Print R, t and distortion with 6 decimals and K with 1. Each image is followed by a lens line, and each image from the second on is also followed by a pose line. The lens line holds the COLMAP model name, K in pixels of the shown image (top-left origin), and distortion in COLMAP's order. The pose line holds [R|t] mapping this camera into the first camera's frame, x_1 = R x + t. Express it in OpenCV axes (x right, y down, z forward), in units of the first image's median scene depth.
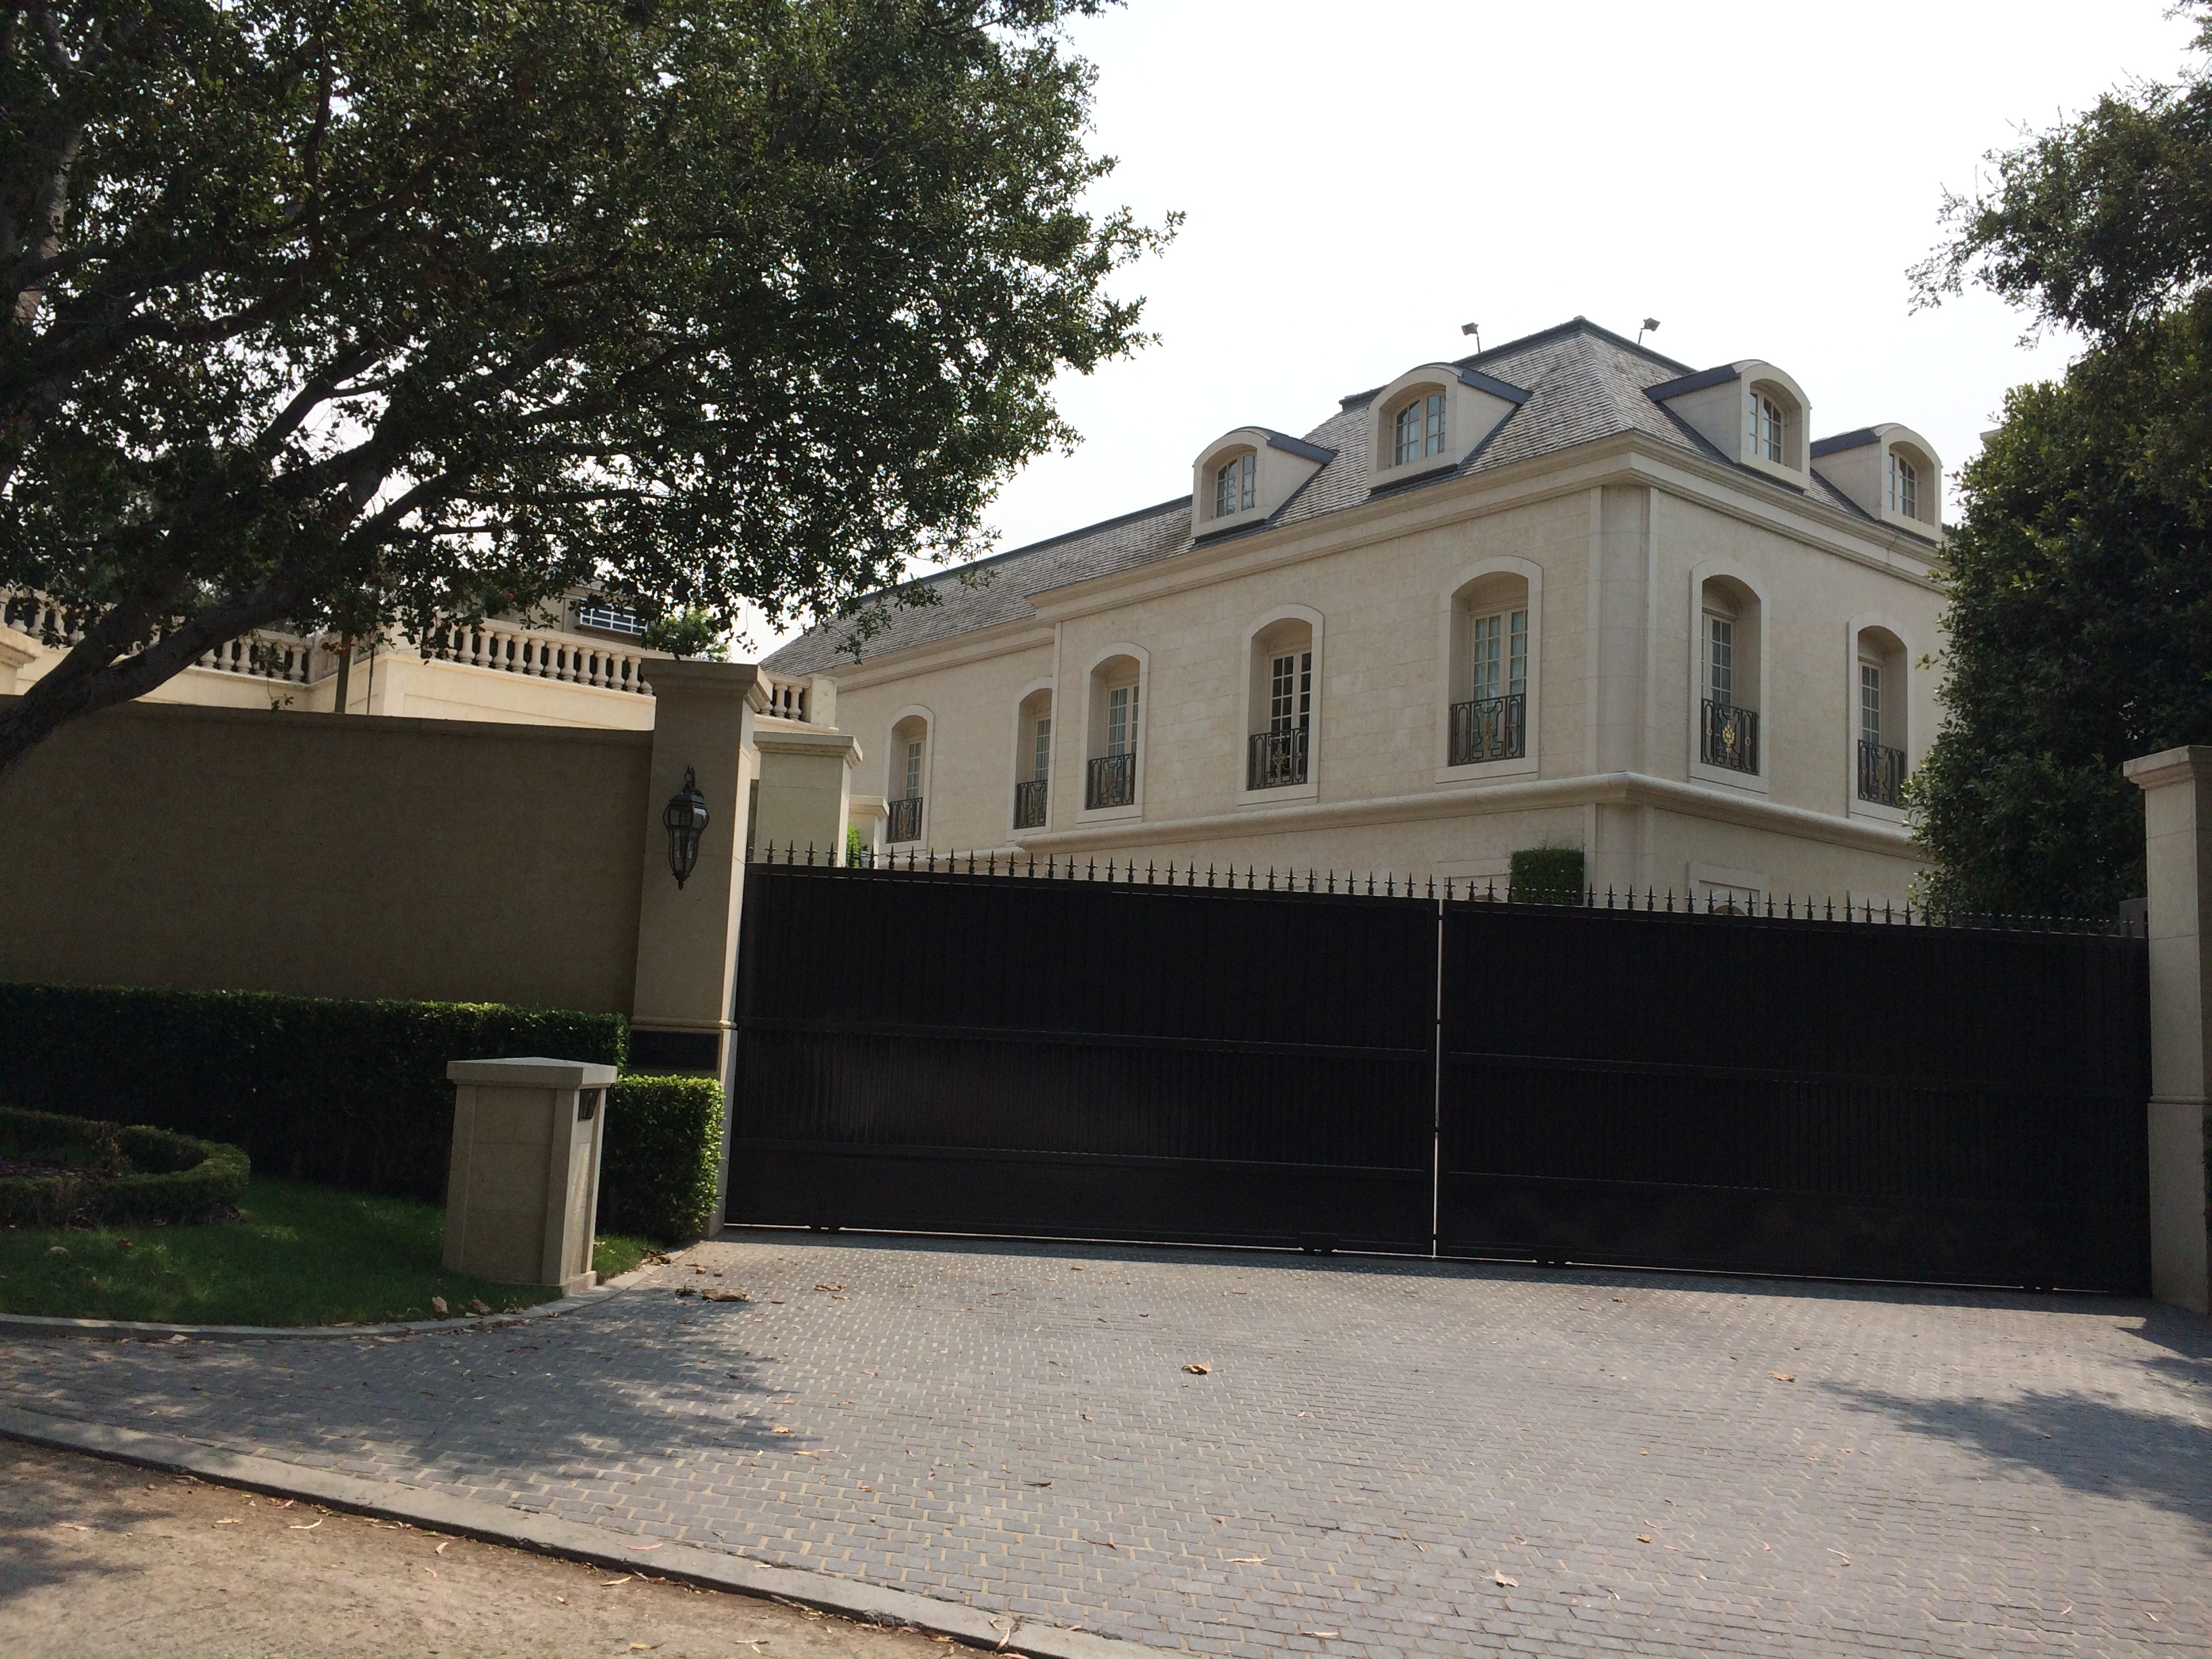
lens RADIAL K [[1894.5, 0, 1094.6], [0, 1894.5, 801.3], [0, 0, 1]] dist [0.058742, -0.084813]
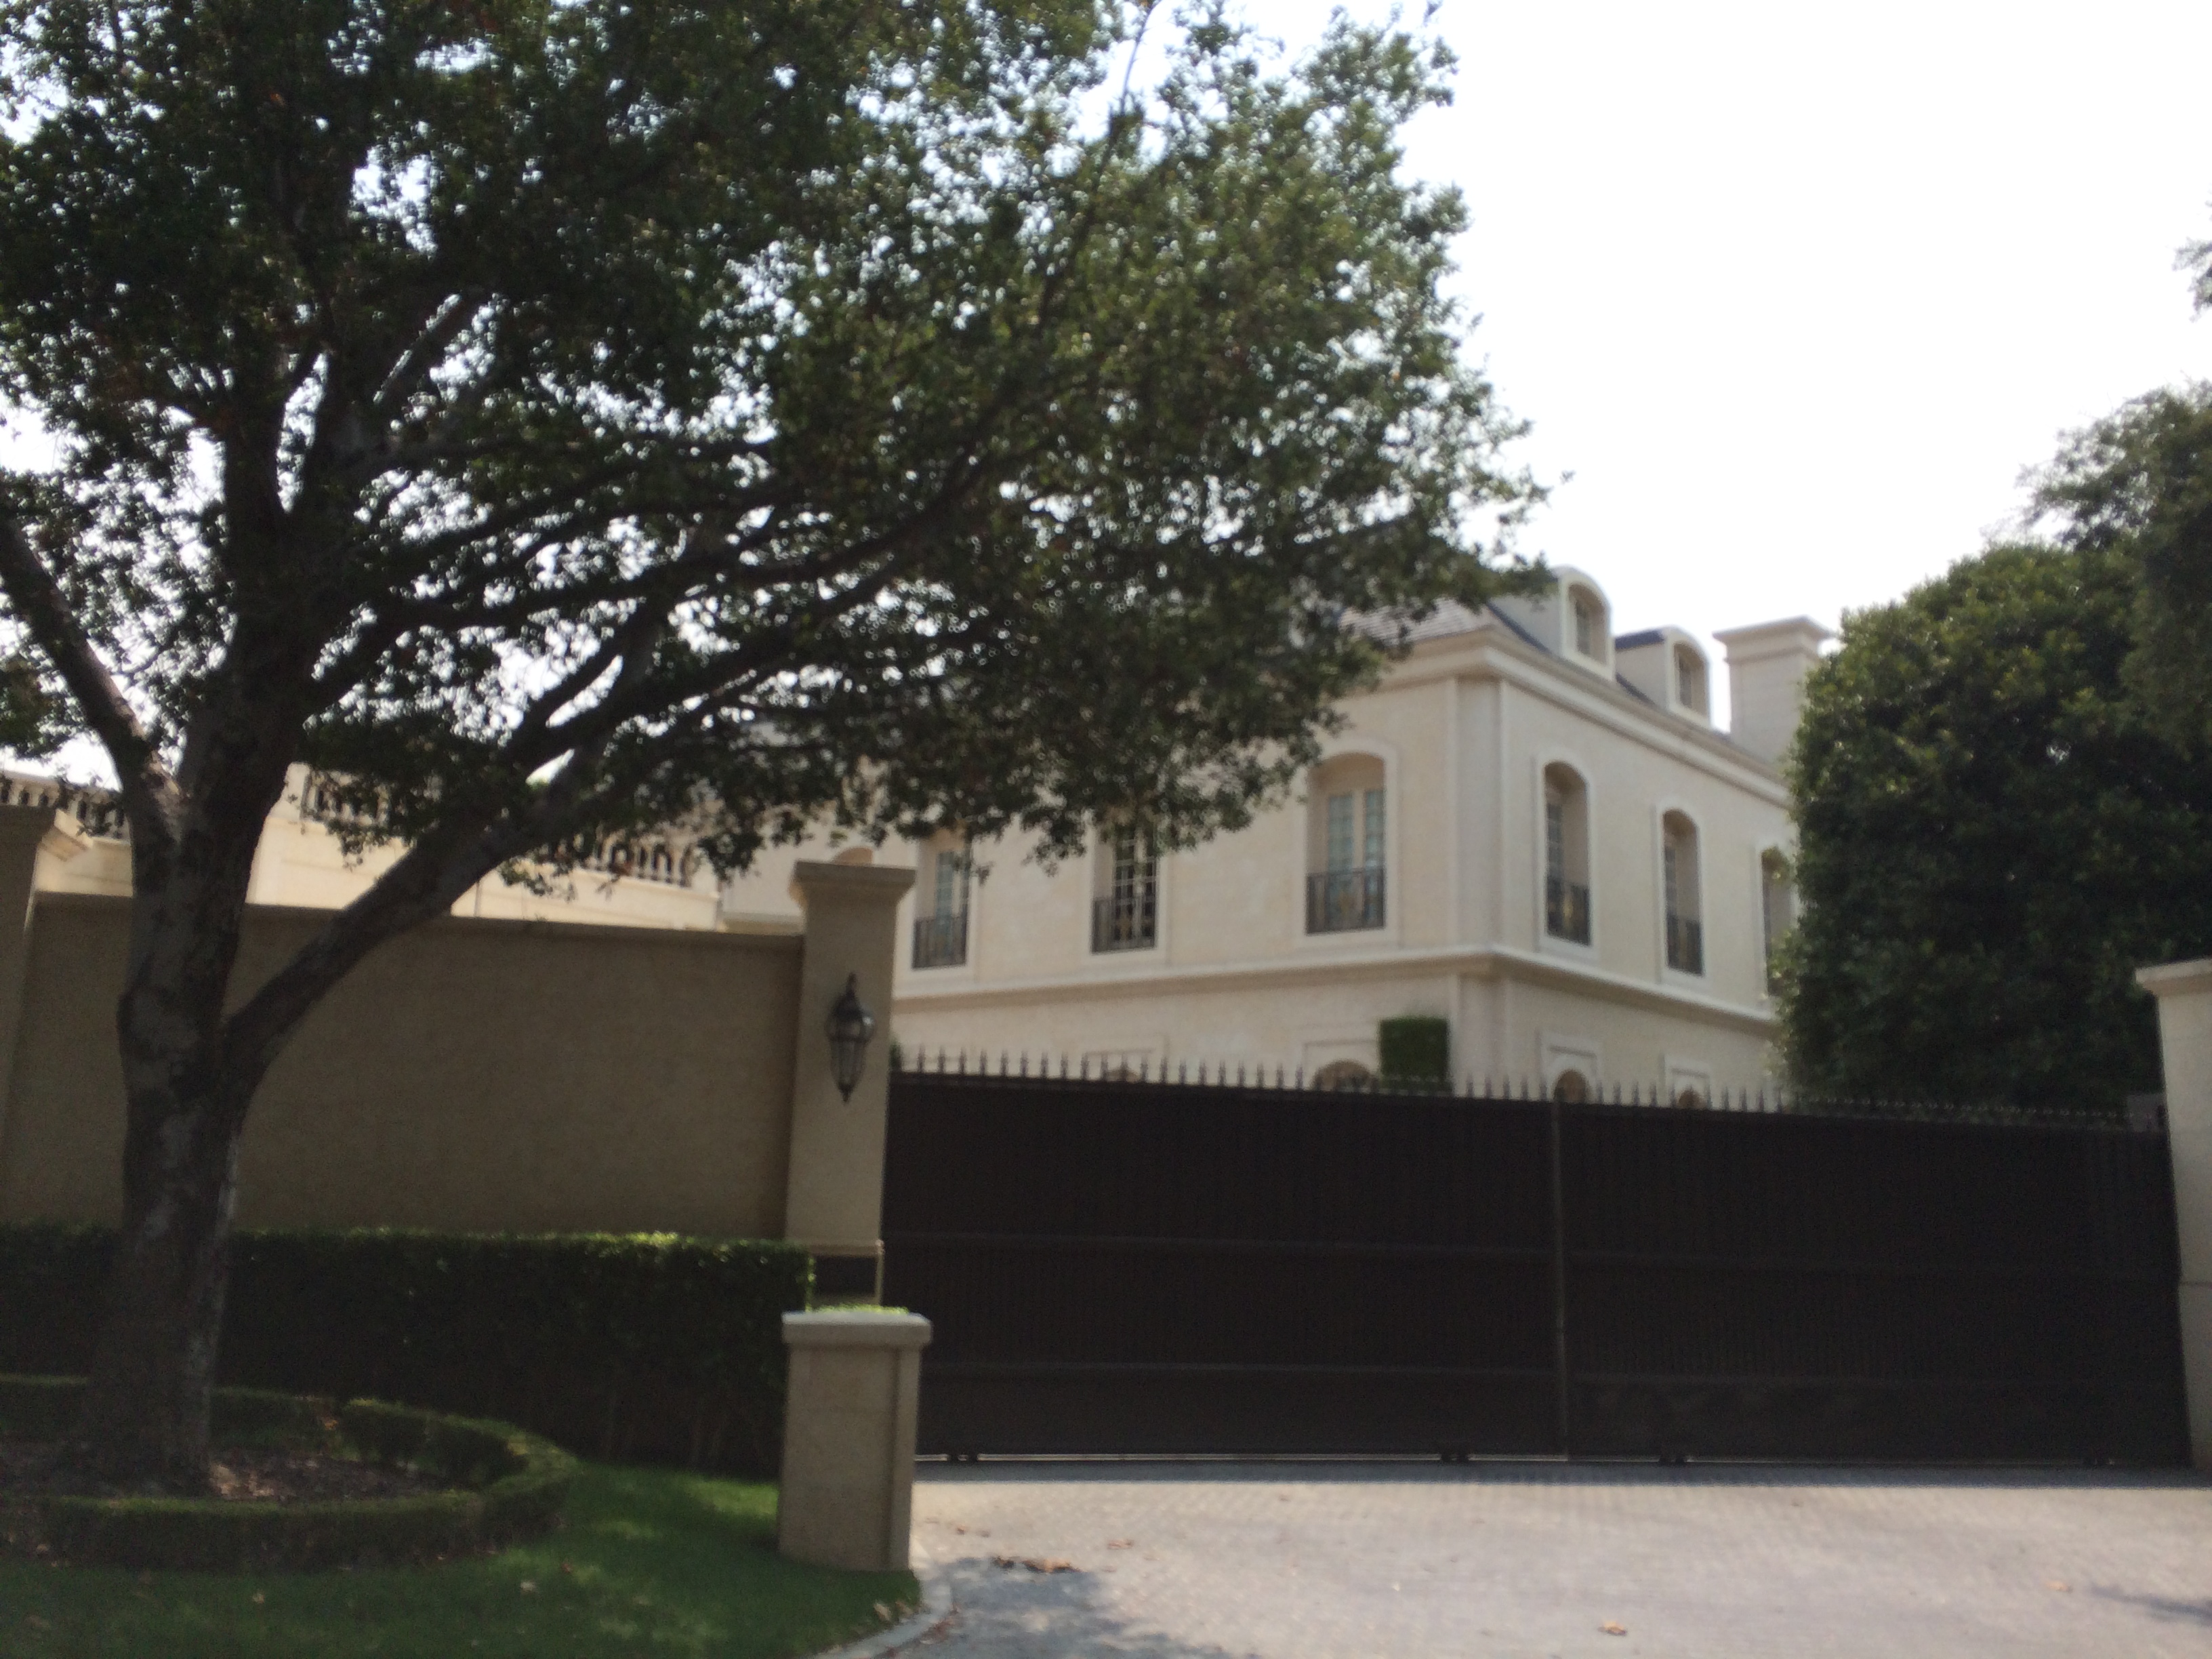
lens RADIAL K [[1834.3, 0, 1107.0], [0, 1834.3, 802.7], [0, 0, 1]] dist [0.064112, -0.098268]
pose [[0.982230, 0.018292, 0.186786, -0.254506], [-0.004483, 0.997242, -0.074087, -0.035880], [-0.187626, 0.071933, 0.979603, 0.053937]]
